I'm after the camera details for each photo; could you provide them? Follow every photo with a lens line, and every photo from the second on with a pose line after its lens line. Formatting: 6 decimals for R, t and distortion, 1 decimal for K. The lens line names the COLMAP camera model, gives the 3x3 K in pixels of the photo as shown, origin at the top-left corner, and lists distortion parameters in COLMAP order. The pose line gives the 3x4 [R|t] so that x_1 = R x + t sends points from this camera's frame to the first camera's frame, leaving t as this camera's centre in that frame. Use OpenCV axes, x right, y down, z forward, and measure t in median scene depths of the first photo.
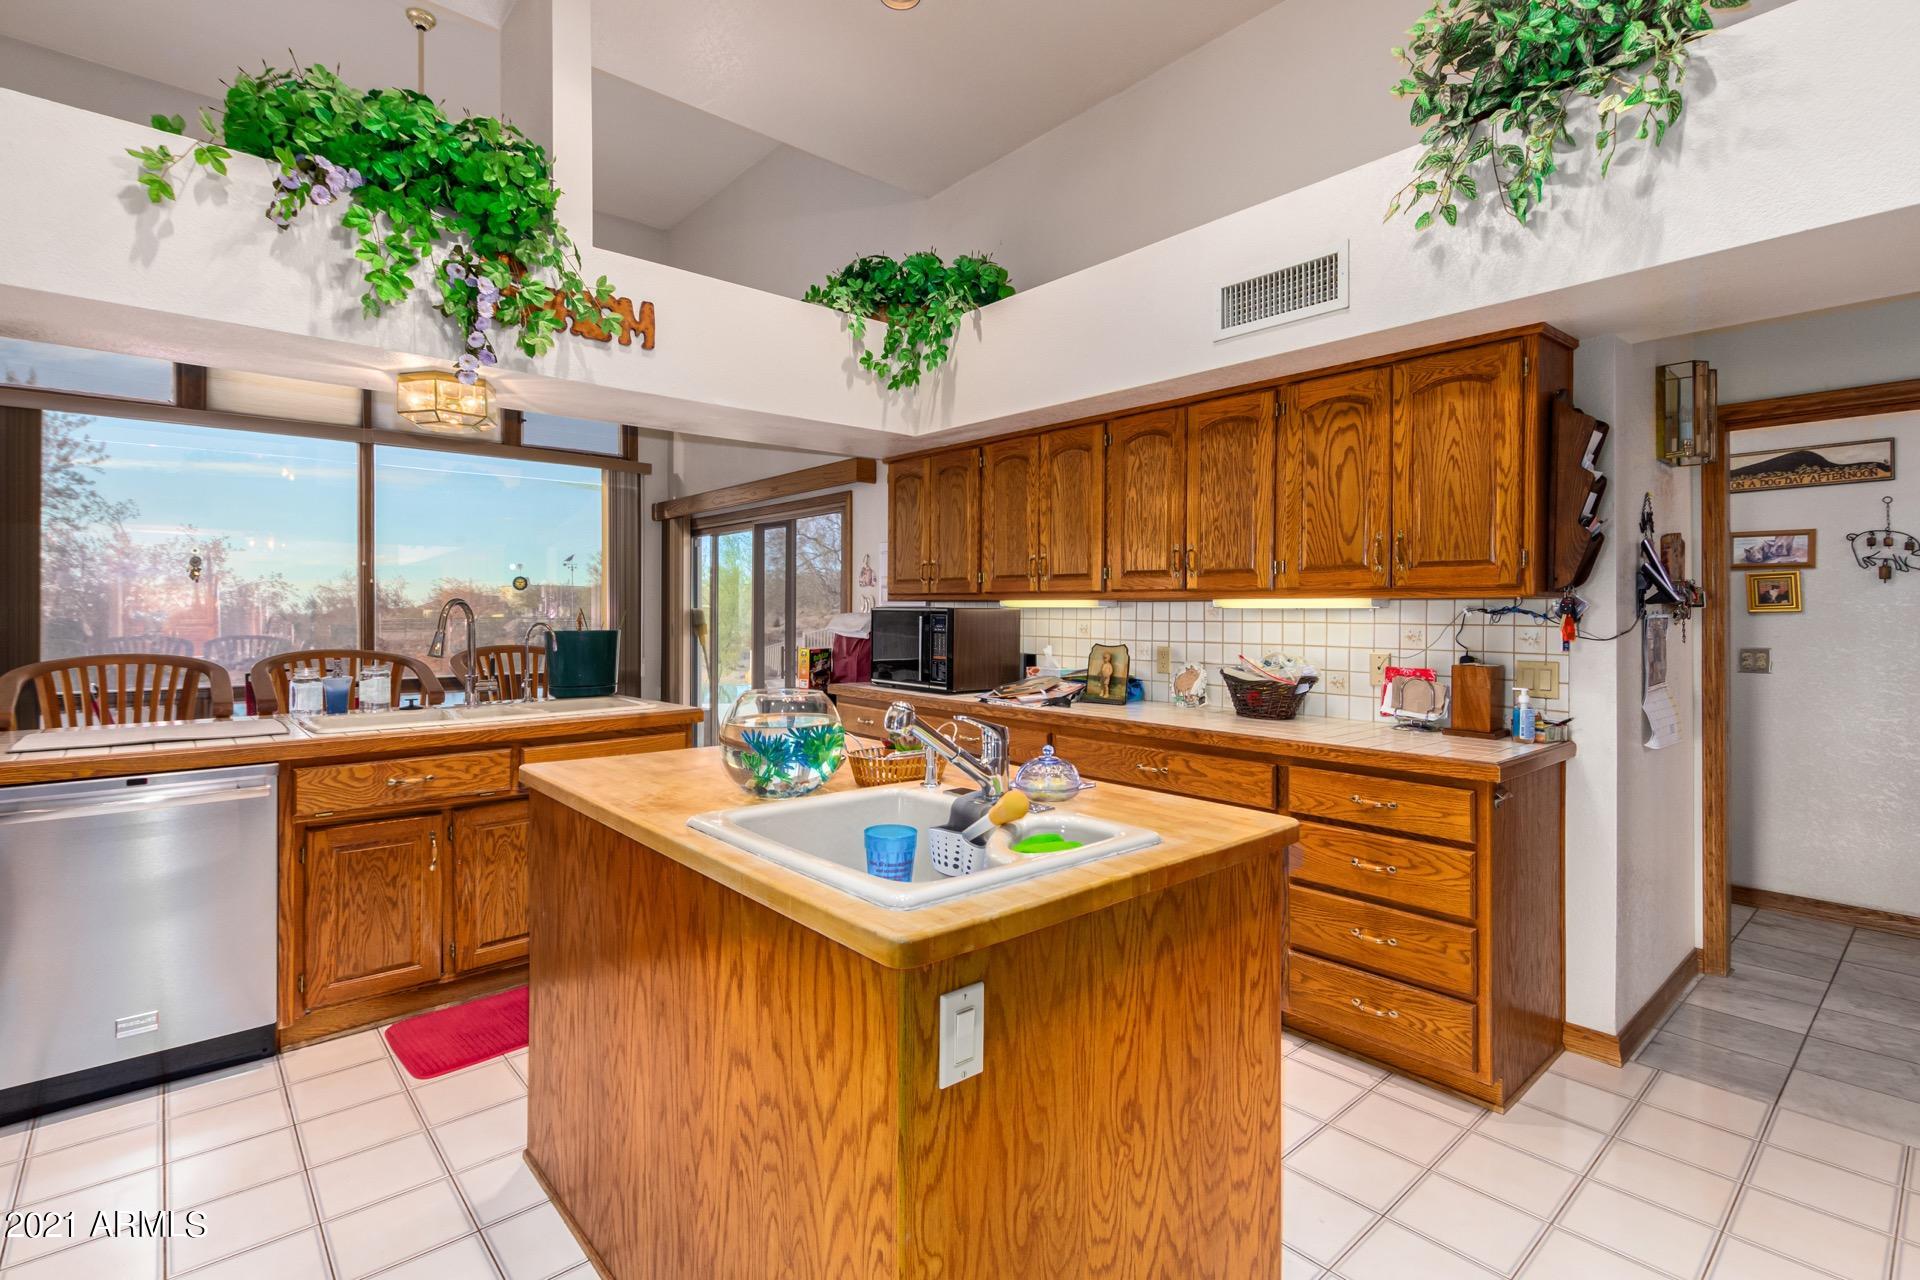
lens RADIAL K [[892.8, 0, 955.3], [0, 892.8, 613.8], [0, 0, 1]] dist [0.009414, -0.000039]
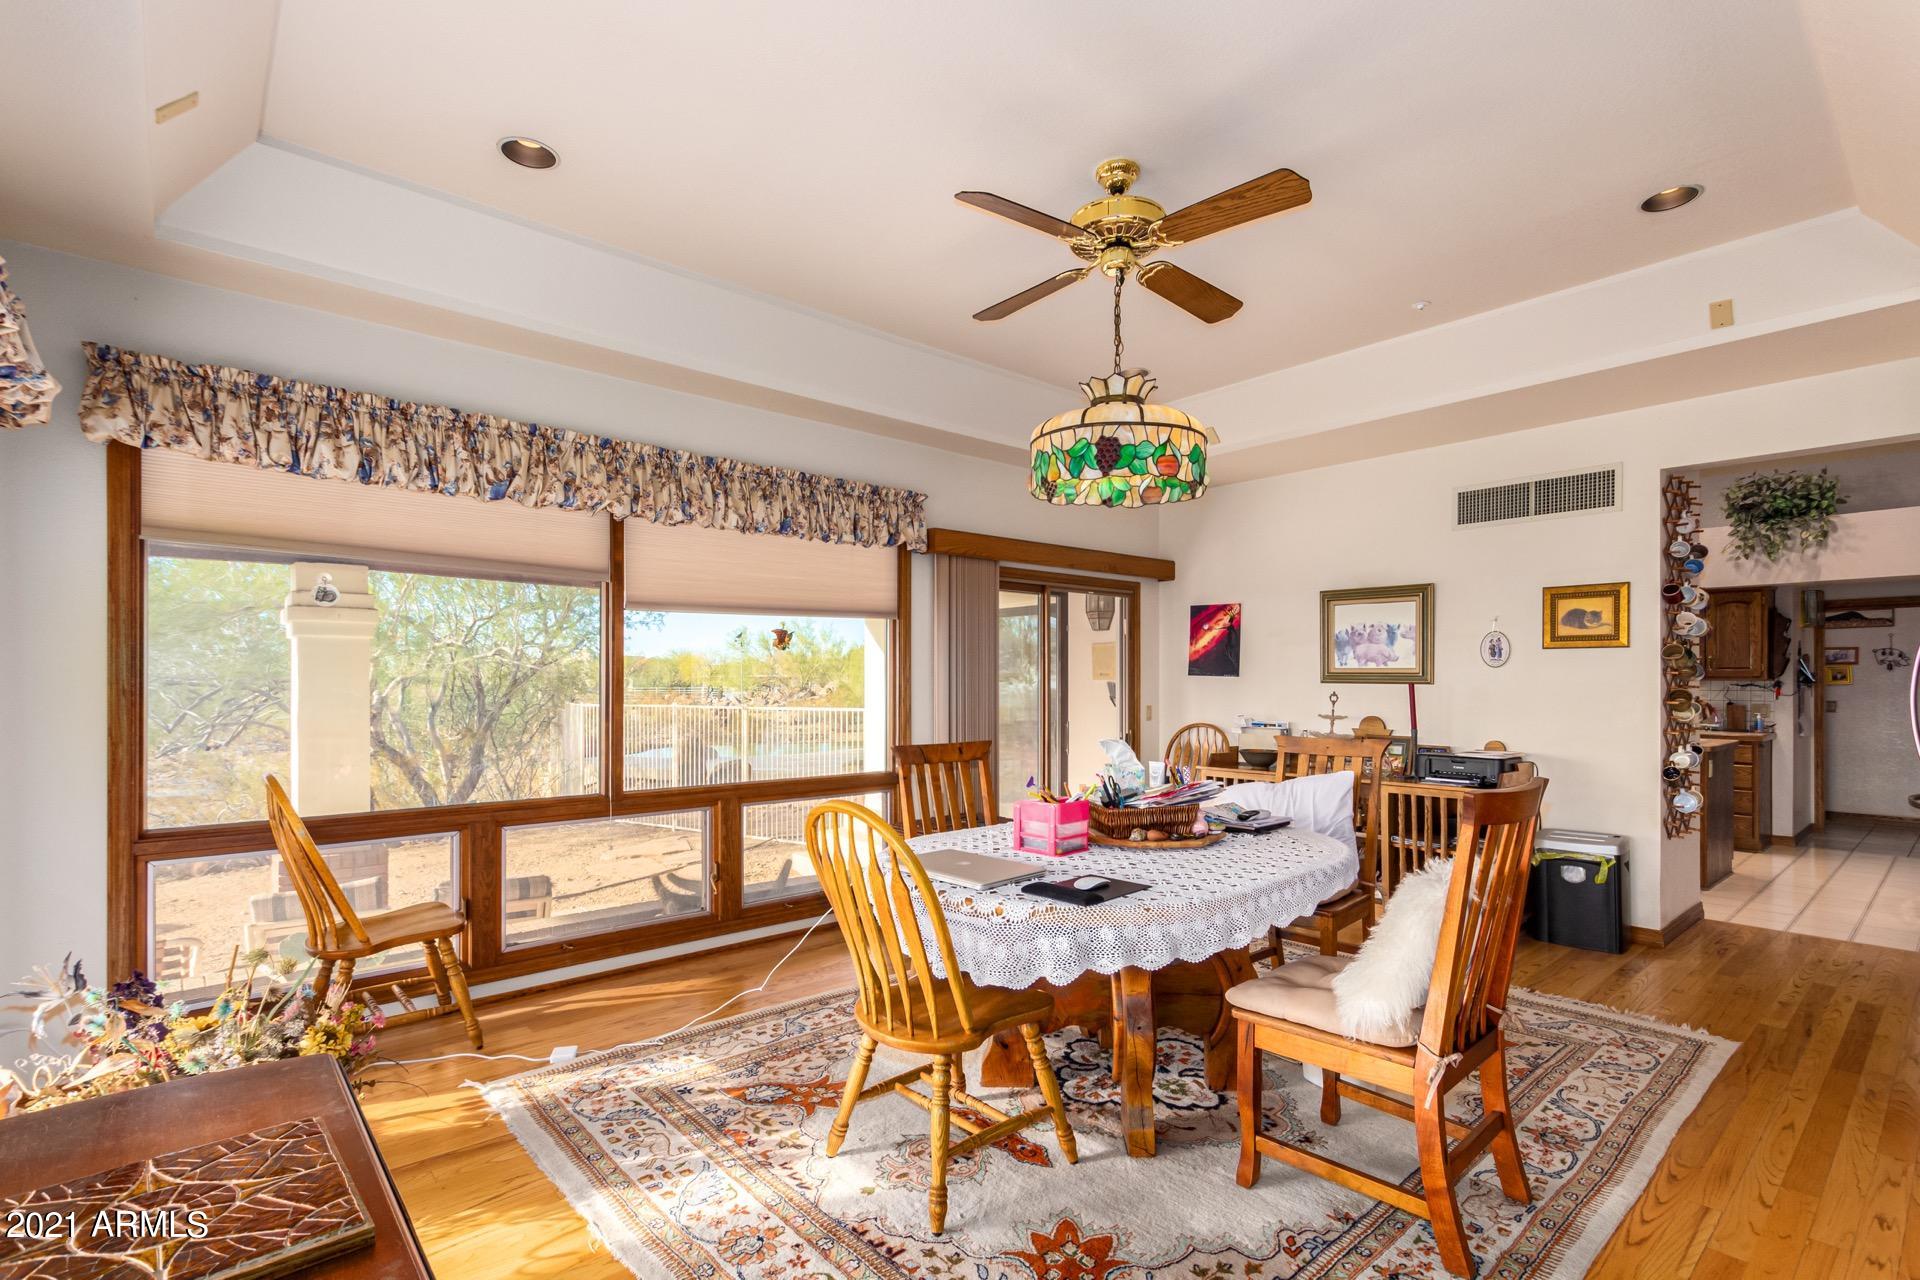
lens RADIAL K [[884.3, 0, 963.7], [0, 884.3, 685.0], [0, 0, 1]] dist [0.002043, -0.000339]
pose [[0.999952, -0.001688, -0.009691, -1.657995], [0.001709, 0.999996, 0.002090, -0.012894], [0.009687, -0.002106, 0.999951, -1.624835]]
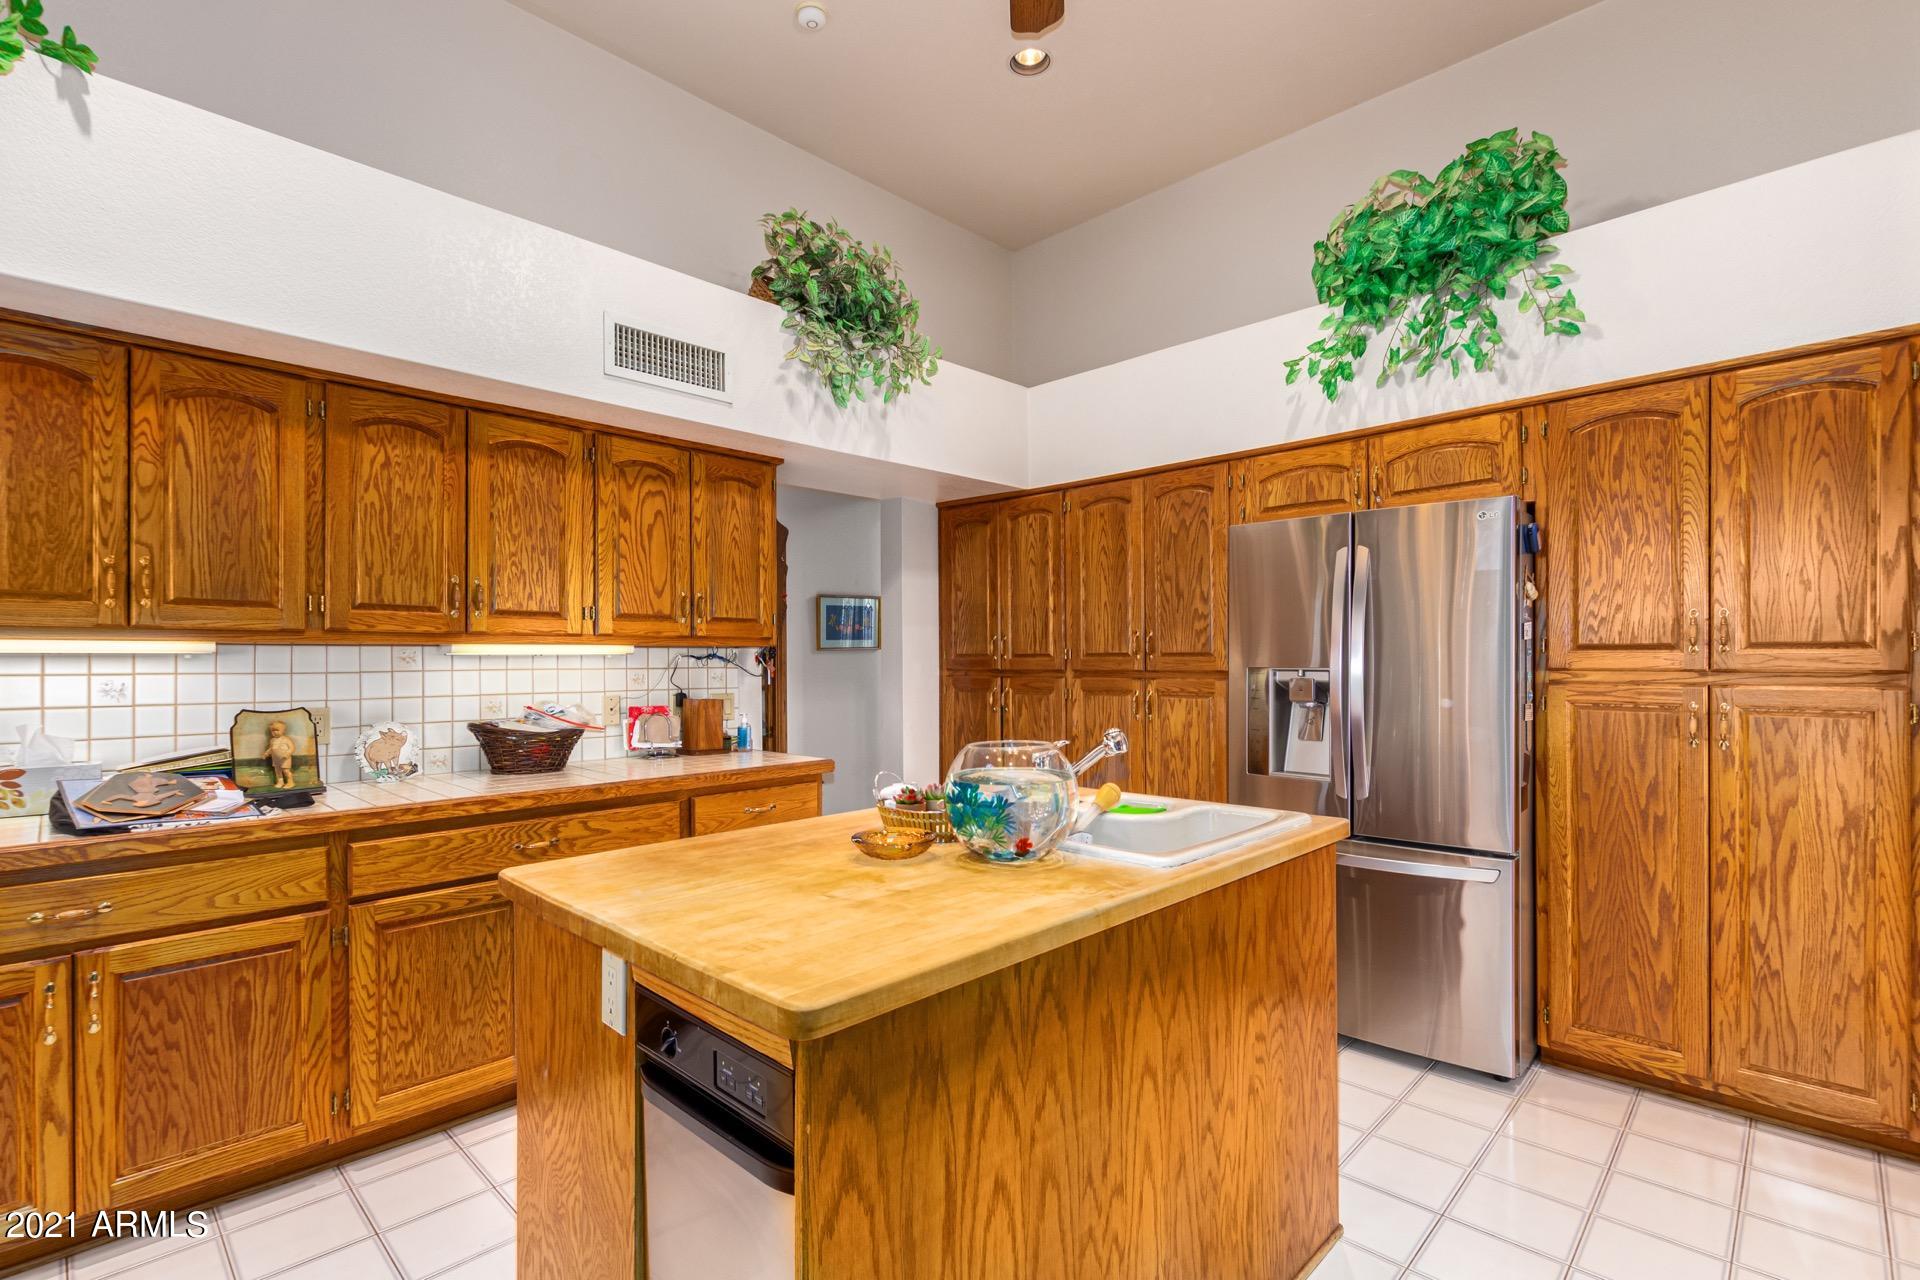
lens RADIAL K [[885.9, 0, 966.6], [0, 885.9, 655.3], [0, 0, 1]] dist [0.002344, -0.001401]
pose [[-0.085397, -0.000038, 0.996347, -0.695386], [0.006400, 0.999979, 0.000587, -0.003465], [-0.996326, 0.006427, -0.085395, 0.711528]]
